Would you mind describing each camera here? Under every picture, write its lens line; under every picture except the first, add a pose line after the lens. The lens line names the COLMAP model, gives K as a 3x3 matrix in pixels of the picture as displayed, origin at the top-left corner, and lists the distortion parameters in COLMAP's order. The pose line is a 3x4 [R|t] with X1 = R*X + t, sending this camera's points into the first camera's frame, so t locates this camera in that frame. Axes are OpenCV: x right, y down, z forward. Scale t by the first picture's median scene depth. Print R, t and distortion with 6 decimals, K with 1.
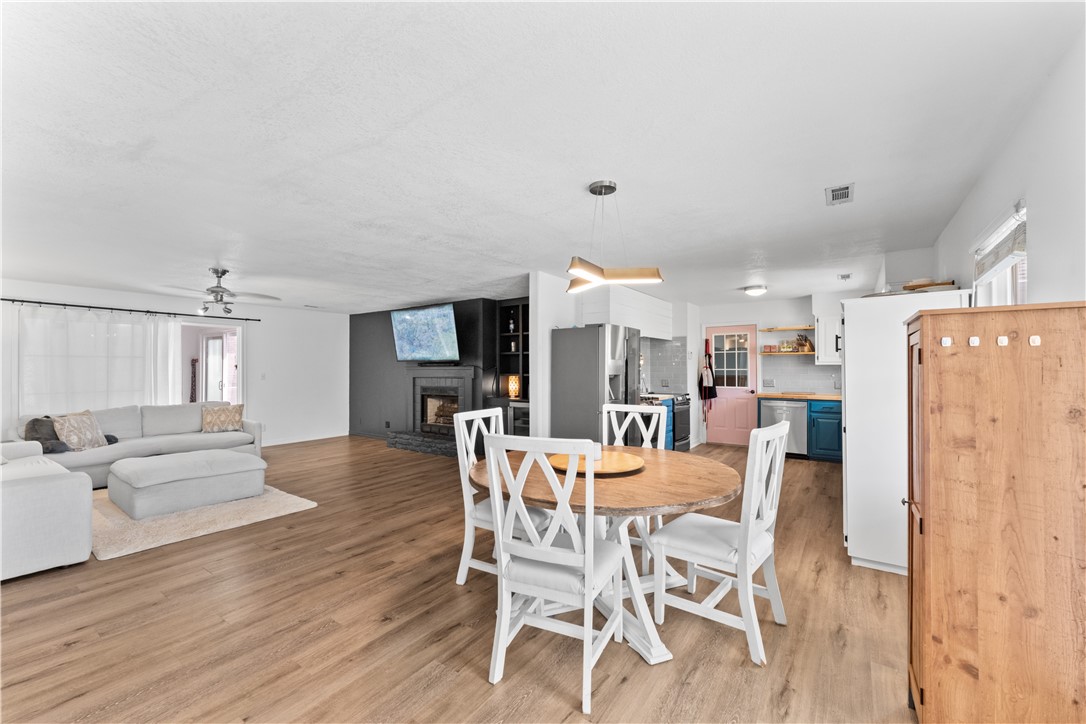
lens RADIAL K [[443.6, 0, 538.4], [0, 443.6, 364.0], [0, 0, 1]] dist [0.004767, -0.000549]
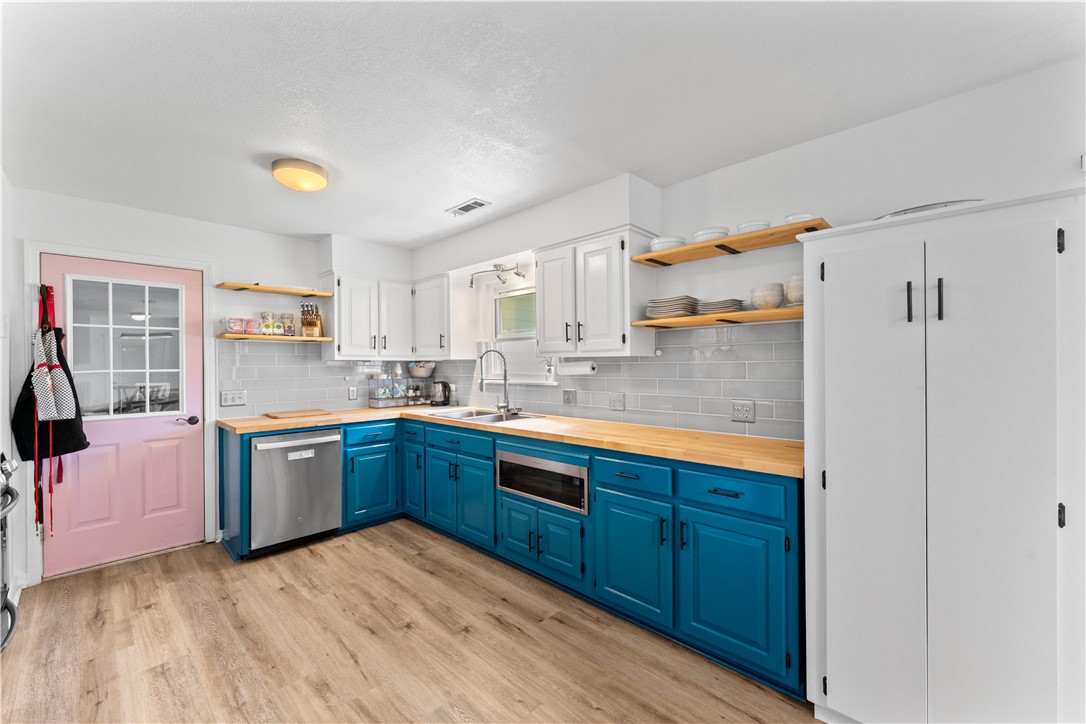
lens RADIAL K [[443.6, 0, 531.1], [0, 443.6, 360.4], [0, 0, 1]] dist [0.004767, -0.000549]
pose [[0.158259, 0.010423, 0.987343, 0.096853], [-0.003183, 0.999944, -0.010046, 0.005966], [-0.987393, -0.001553, 0.158283, 0.602614]]
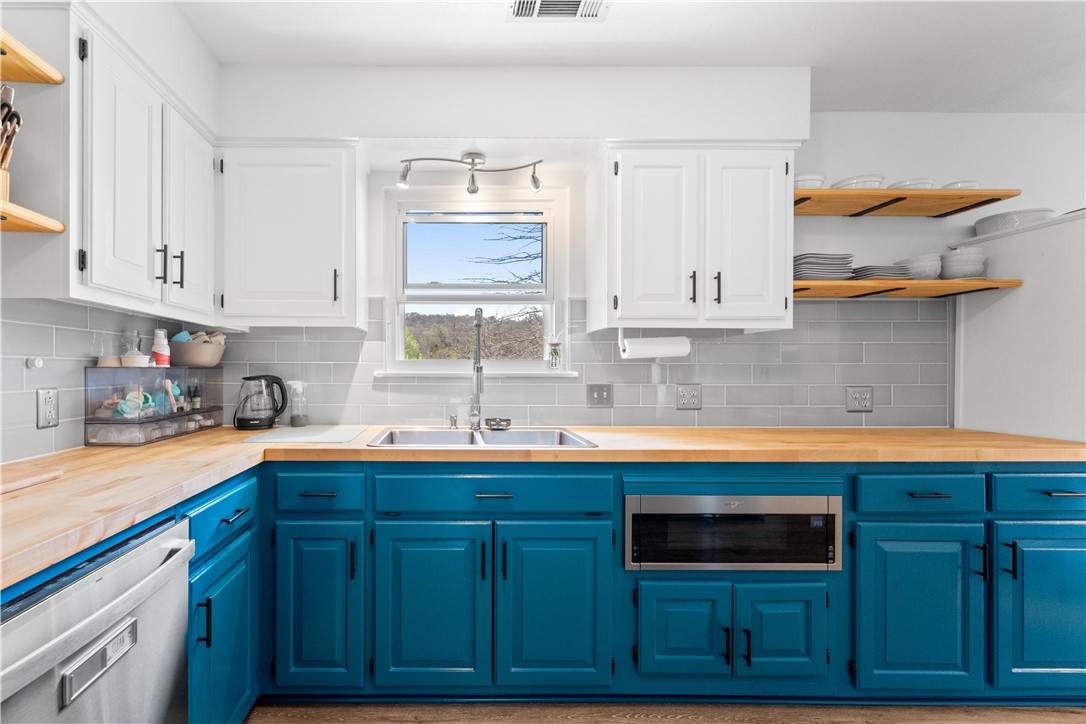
lens RADIAL K [[489.1, 0, 540.9], [0, 489.1, 366.6], [0, 0, 1]] dist [-0.004202, 0.000922]
pose [[-0.581399, -0.000167, 0.813619, 0.324522], [-0.009886, 0.999928, -0.006860, 0.024292], [-0.813559, -0.012032, -0.581358, 0.863411]]
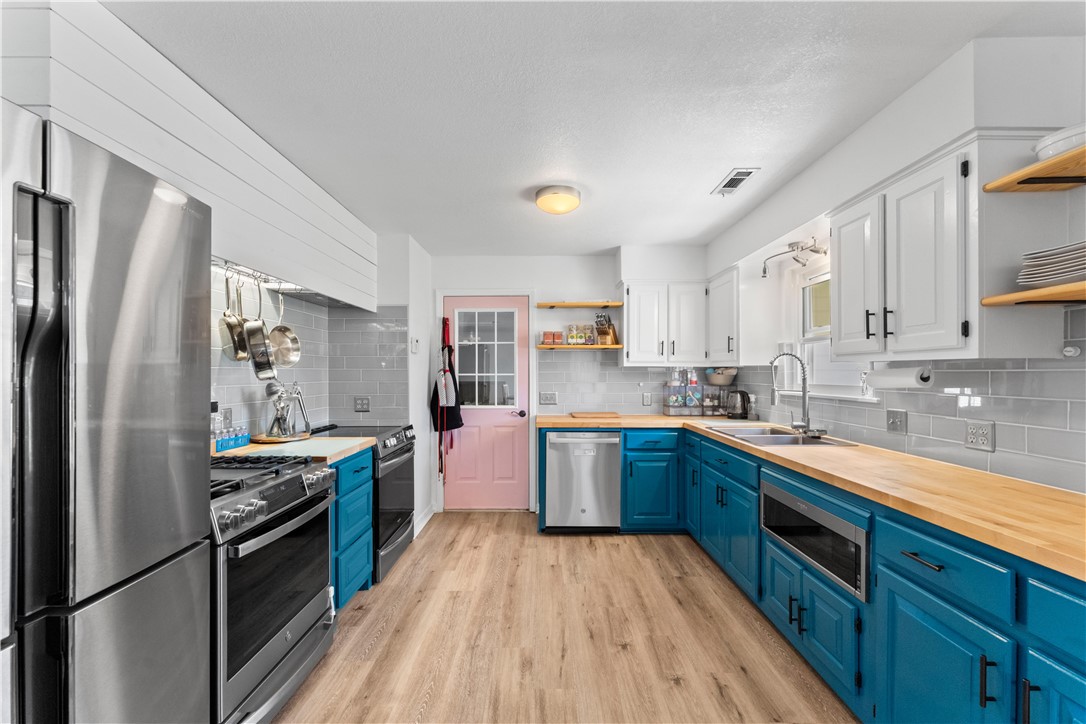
lens RADIAL K [[443.6, 0, 541.4], [0, 443.6, 372.9], [0, 0, 1]] dist [0.004767, -0.000549]
pose [[0.816704, 0.000918, 0.577056, 0.176848], [-0.007282, 0.999936, 0.008715, 0.005103], [-0.577011, -0.011320, 0.816658, 0.528910]]
